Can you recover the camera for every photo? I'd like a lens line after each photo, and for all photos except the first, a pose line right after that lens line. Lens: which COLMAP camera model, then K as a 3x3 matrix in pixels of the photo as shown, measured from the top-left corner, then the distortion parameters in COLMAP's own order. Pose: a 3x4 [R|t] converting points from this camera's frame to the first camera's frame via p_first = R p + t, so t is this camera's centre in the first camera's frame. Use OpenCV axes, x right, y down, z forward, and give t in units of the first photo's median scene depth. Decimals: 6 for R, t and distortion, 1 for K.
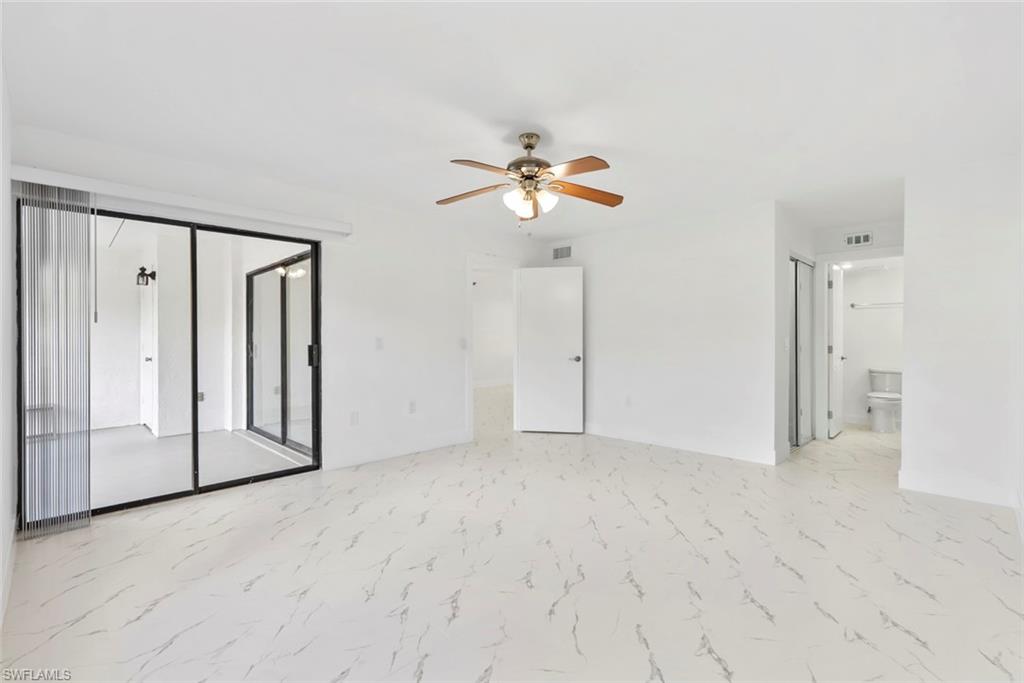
lens RADIAL K [[454.3, 0, 511.9], [0, 454.3, 337.3], [0, 0, 1]] dist [0.003879, -0.000454]
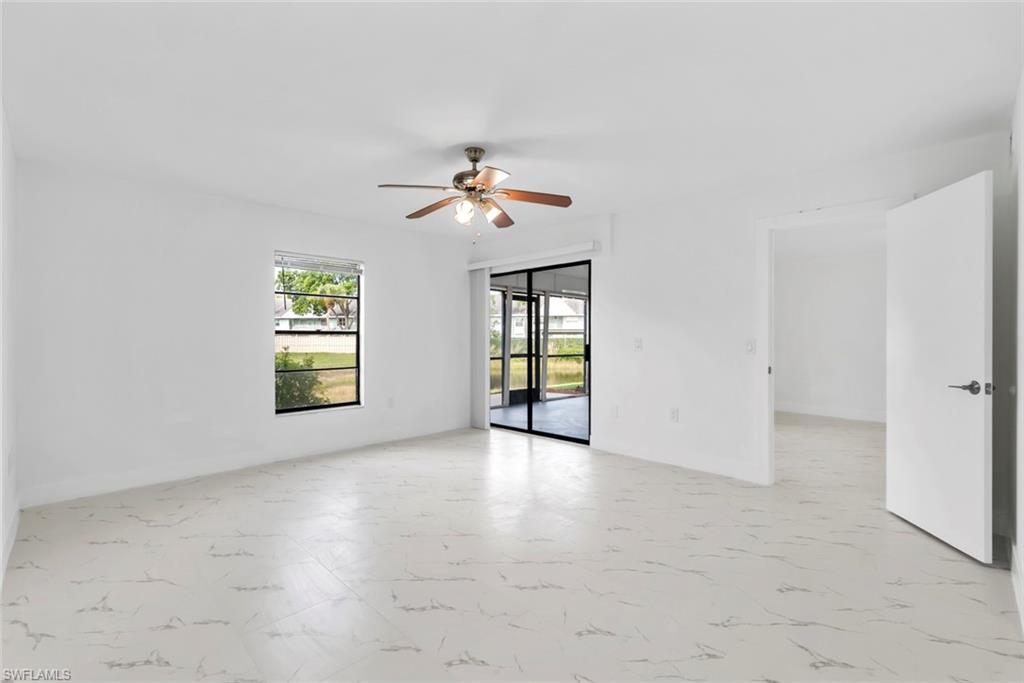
lens RADIAL K [[454.3, 0, 513.4], [0, 454.3, 333.7], [0, 0, 1]] dist [0.003879, -0.000454]
pose [[0.006471, -0.008298, -0.999945, 0.763578], [0.000416, 0.999966, -0.008295, -0.000760], [0.999979, -0.000363, 0.006474, 0.749867]]
